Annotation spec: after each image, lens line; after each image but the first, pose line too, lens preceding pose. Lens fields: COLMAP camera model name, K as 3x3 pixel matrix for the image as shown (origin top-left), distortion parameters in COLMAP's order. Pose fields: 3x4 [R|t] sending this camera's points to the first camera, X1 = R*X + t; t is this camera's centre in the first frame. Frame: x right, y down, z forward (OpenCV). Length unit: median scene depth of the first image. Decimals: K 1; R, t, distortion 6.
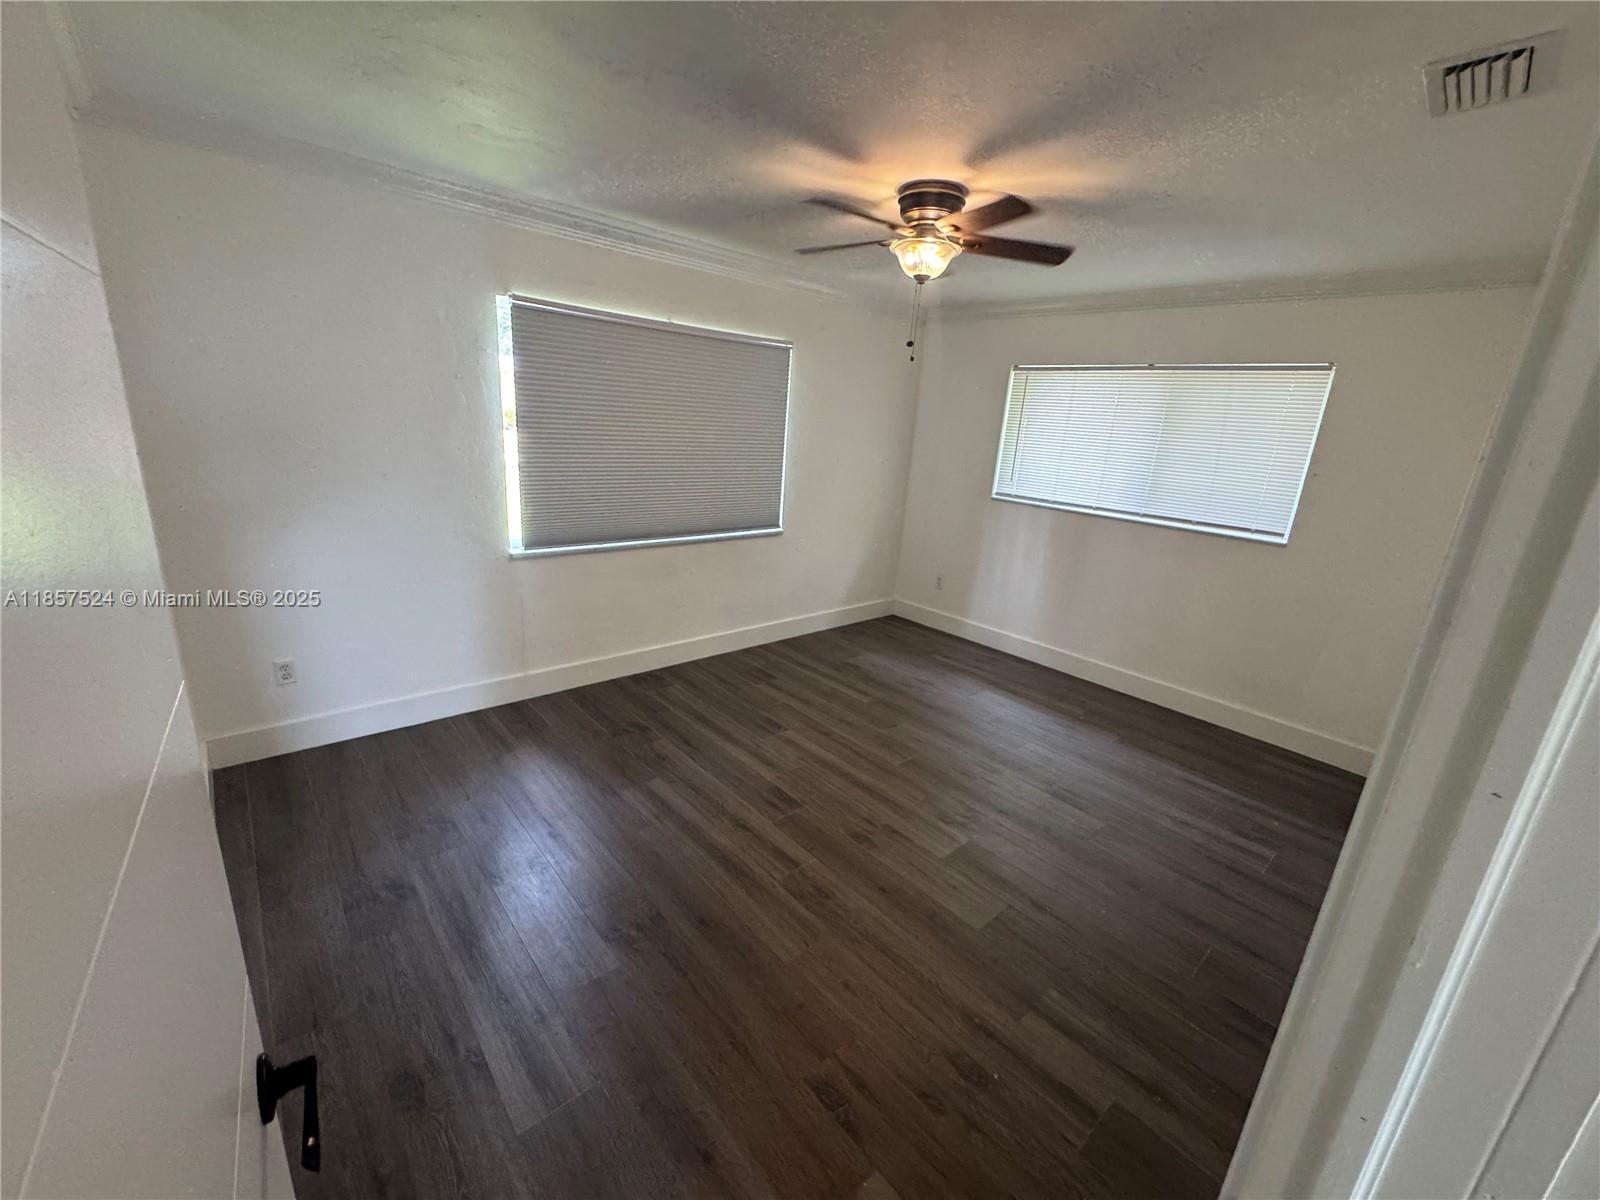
lens RADIAL K [[642.4, 0, 832.3], [0, 642.4, 616.3], [0, 0, 1]] dist [-0.005904, 0.000083]
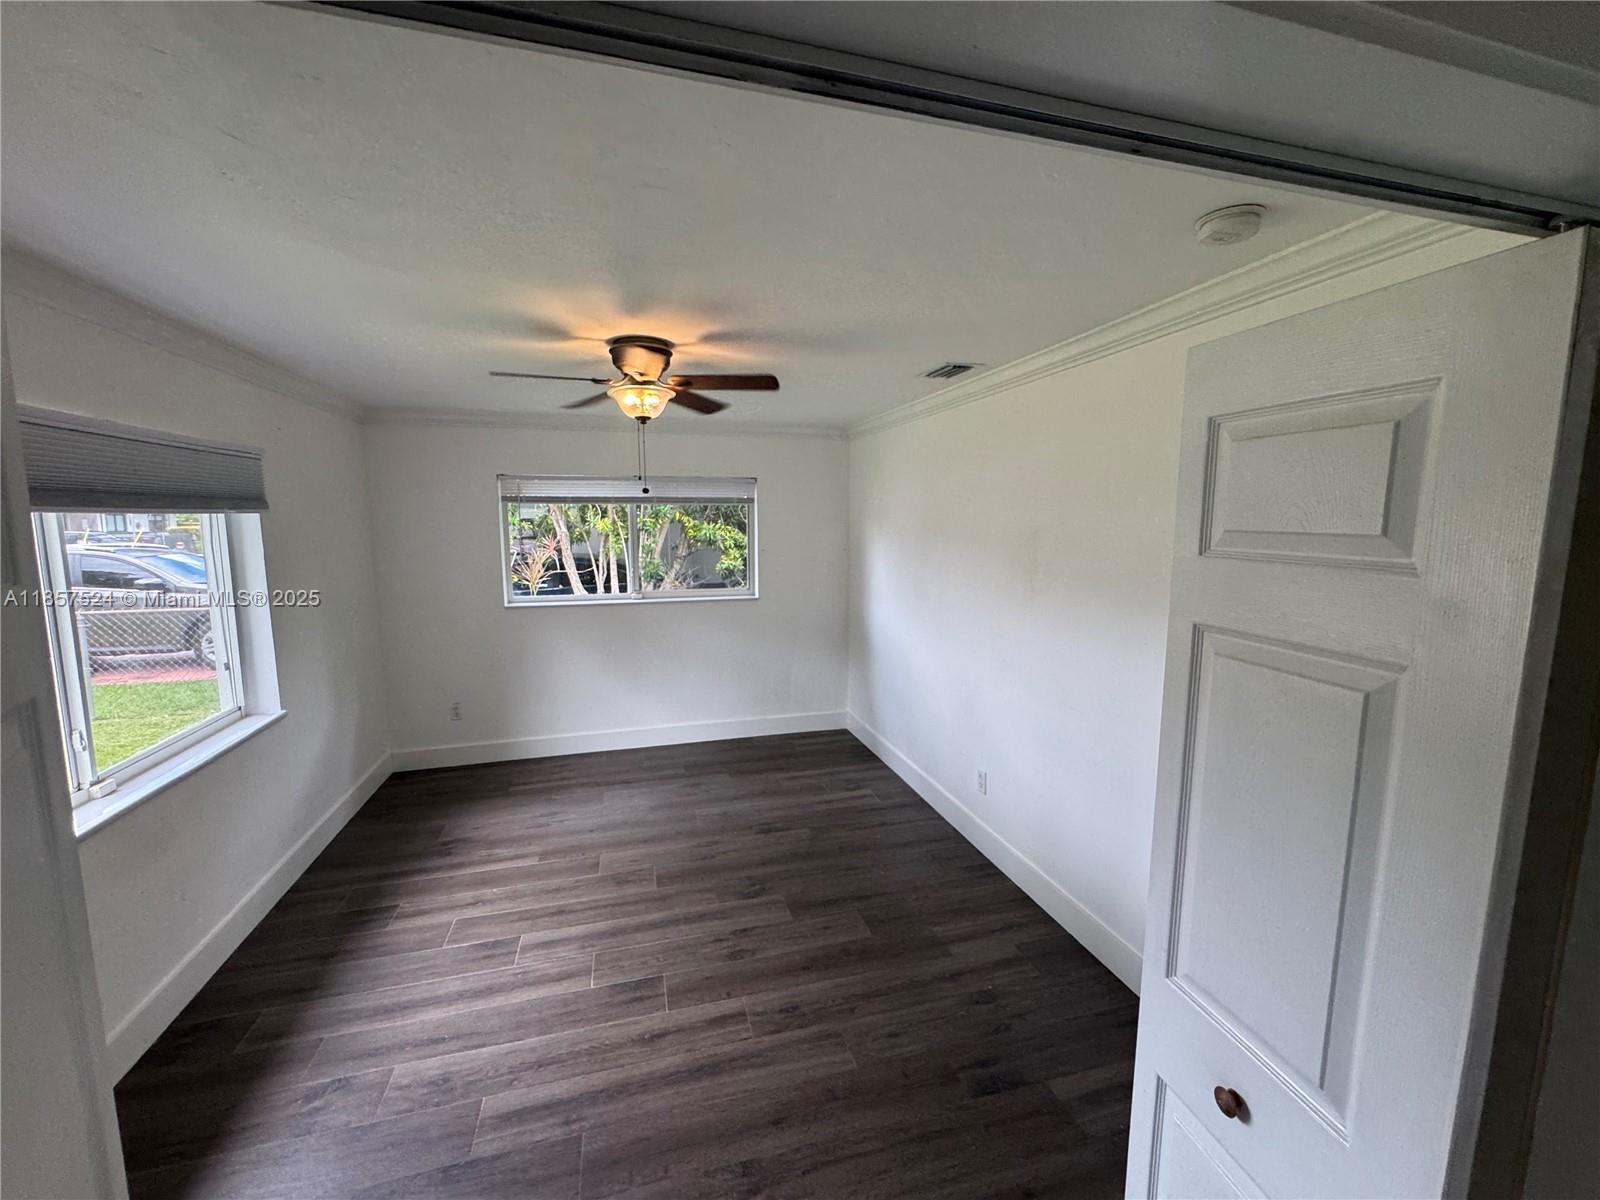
lens RADIAL K [[642.4, 0, 790.9], [0, 642.4, 608.2], [0, 0, 1]] dist [-0.005904, 0.000083]
pose [[0.445834, -0.192940, 0.874074, -0.569792], [0.291377, 0.954591, 0.062092, -0.171561], [-0.846364, 0.227002, 0.481807, 0.271478]]
